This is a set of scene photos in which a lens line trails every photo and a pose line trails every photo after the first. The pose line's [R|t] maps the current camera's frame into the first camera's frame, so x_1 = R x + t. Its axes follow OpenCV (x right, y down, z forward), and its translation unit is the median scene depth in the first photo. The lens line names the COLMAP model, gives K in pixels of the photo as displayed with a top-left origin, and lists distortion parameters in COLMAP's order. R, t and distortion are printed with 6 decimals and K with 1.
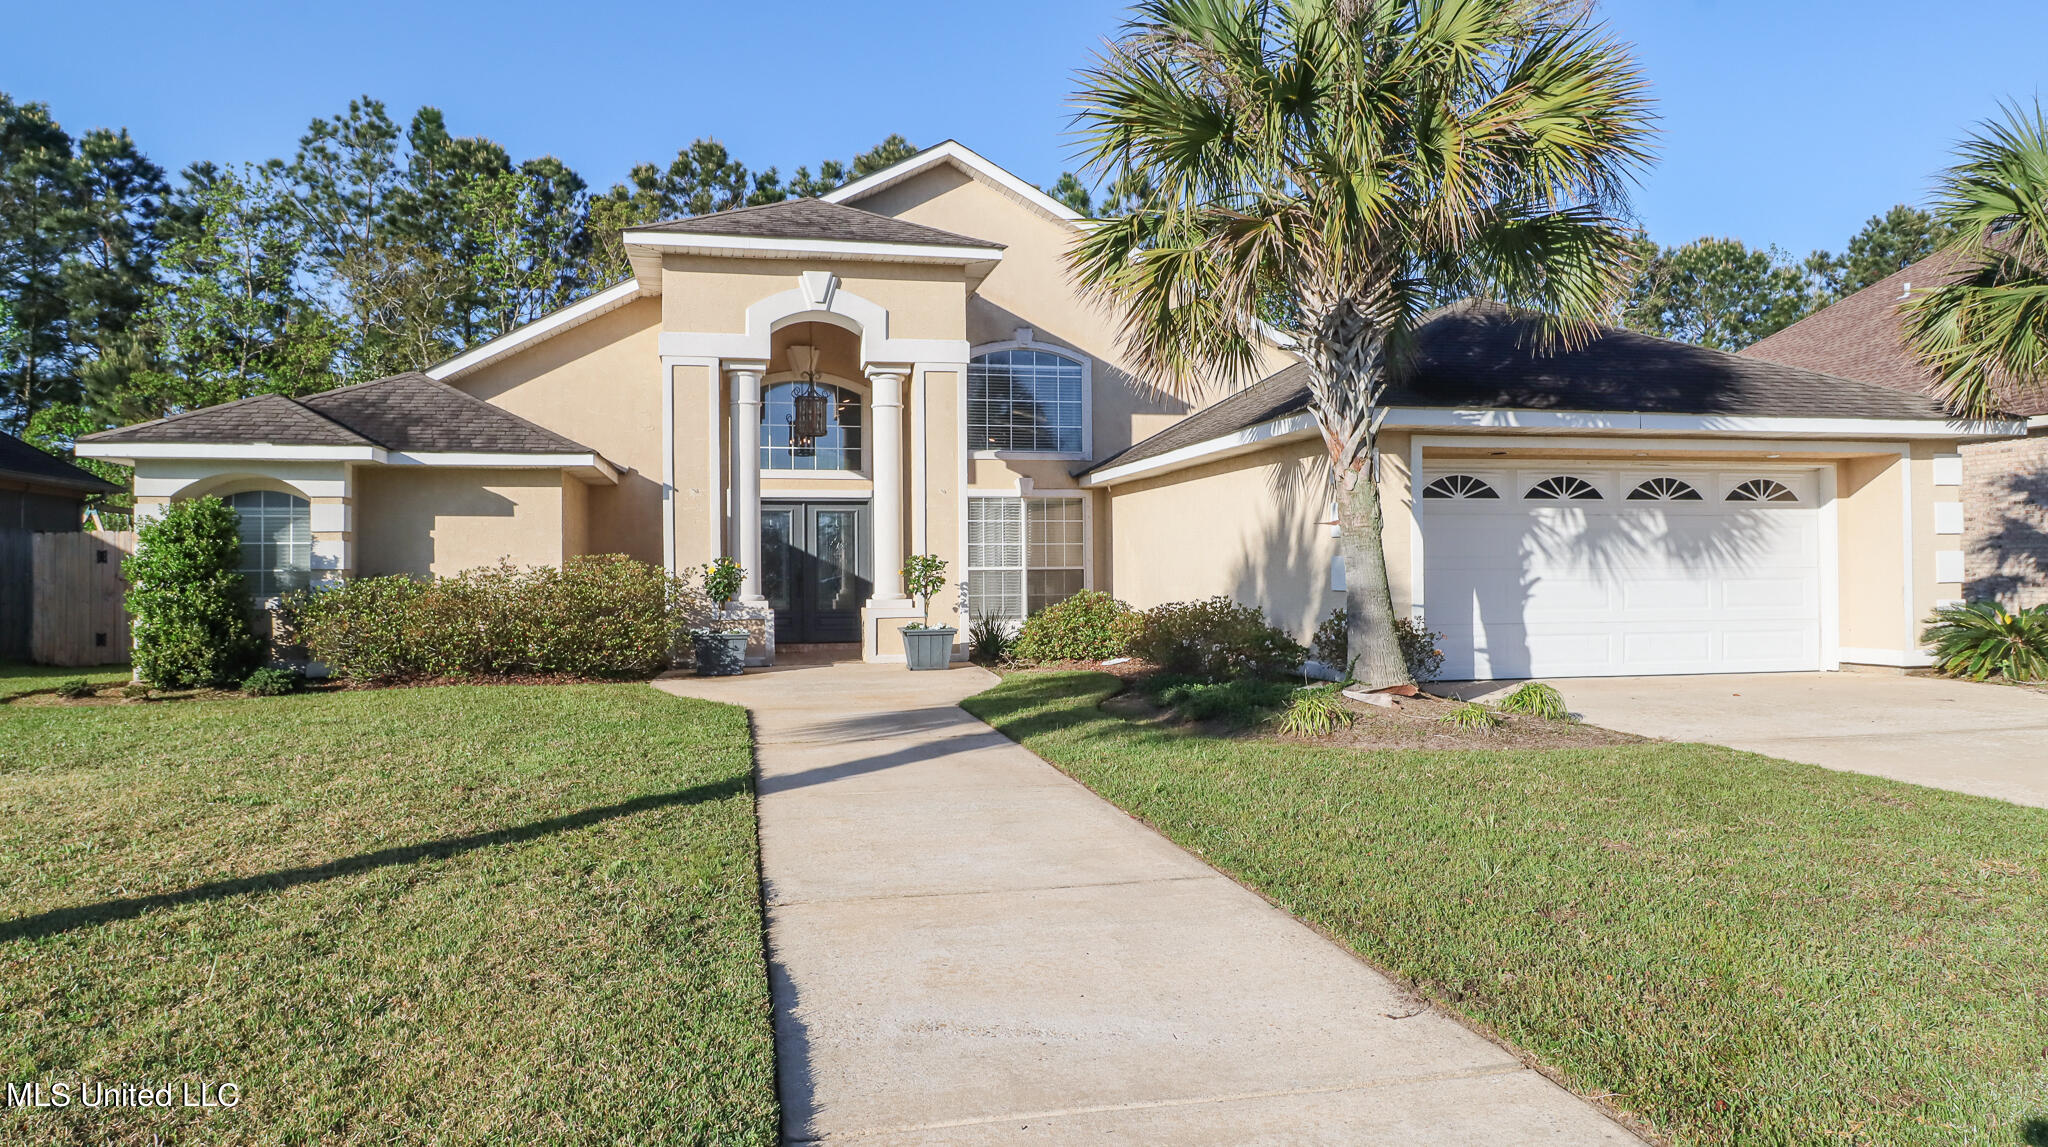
lens RADIAL K [[1265.3, 0, 1032.5], [0, 1265.3, 544.2], [0, 0, 1]] dist [0.001728, -0.011234]
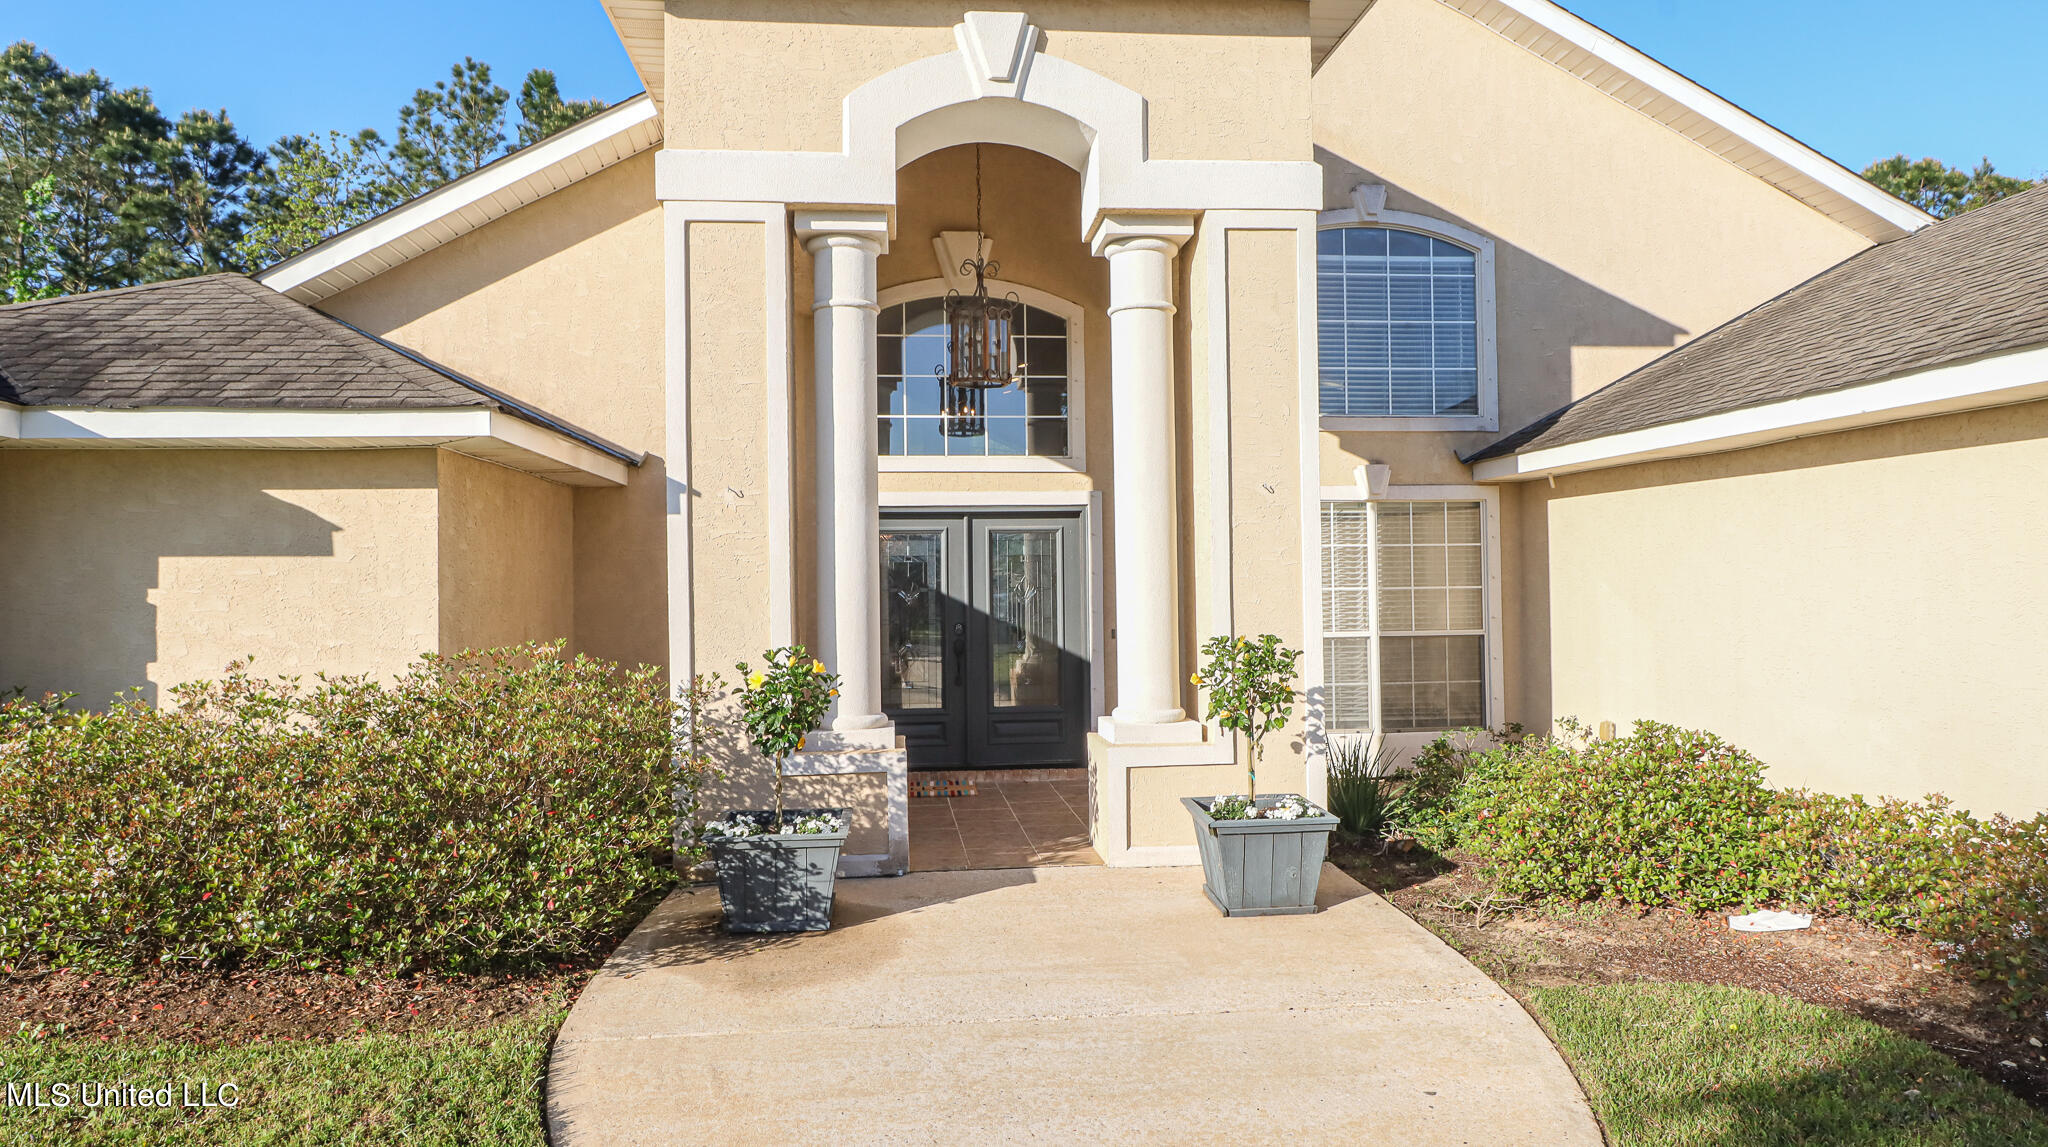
lens RADIAL K [[1265.3, 0, 1032.5], [0, 1265.3, 544.2], [0, 0, 1]] dist [0.001728, -0.011234]
pose [[0.992637, -0.007332, -0.120907, -0.101598], [0.006634, 0.999959, -0.006175, -0.019786], [0.120947, 0.005328, 0.992645, 0.542157]]
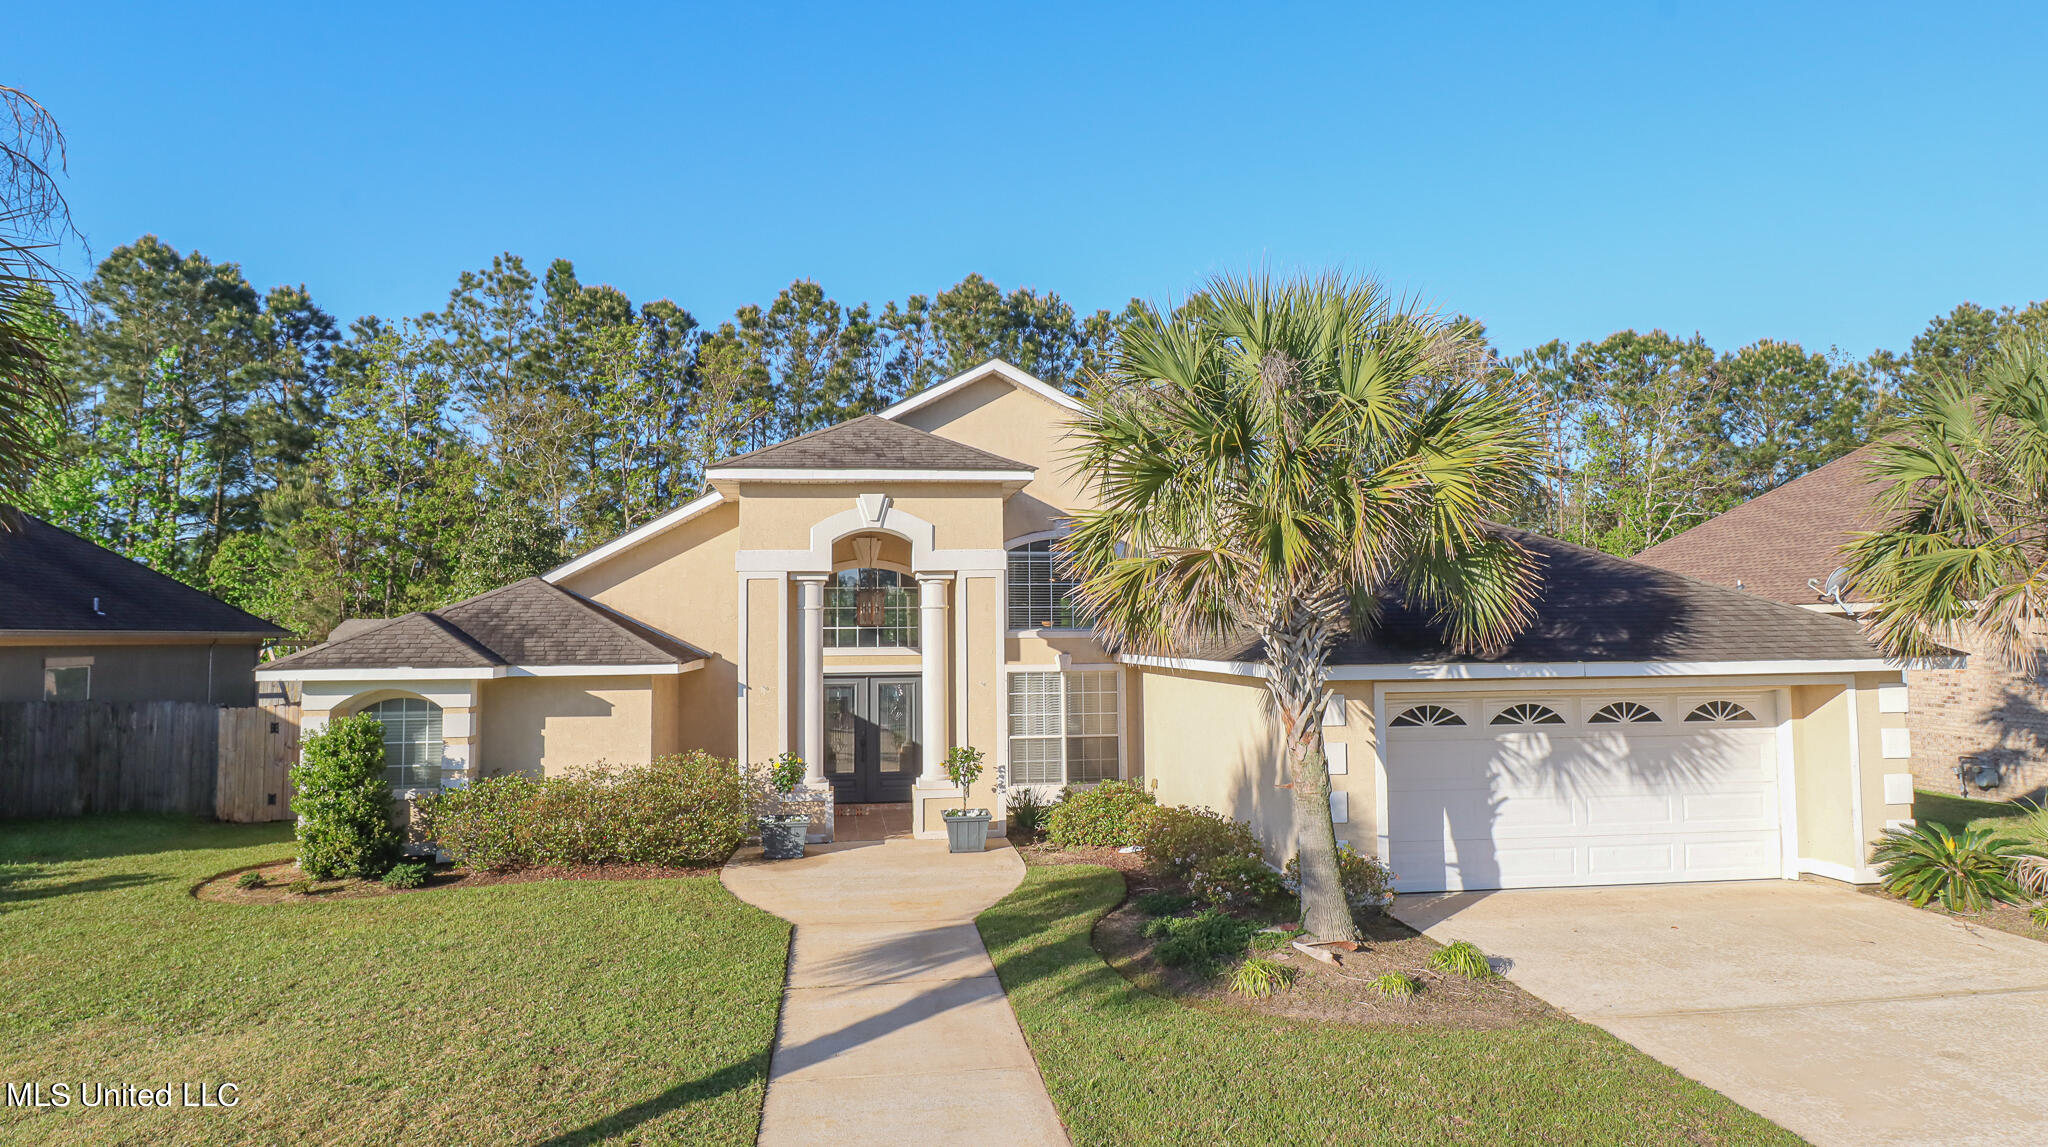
lens RADIAL K [[1213.9, 0, 1019.4], [0, 1213.9, 547.2], [0, 0, 1]] dist [0.001504, -0.011580]
pose [[0.996361, -0.007979, -0.084857, 0.055080], [0.003575, 0.998645, -0.051920, -0.108861], [0.085157, 0.051428, 0.995039, -0.078678]]
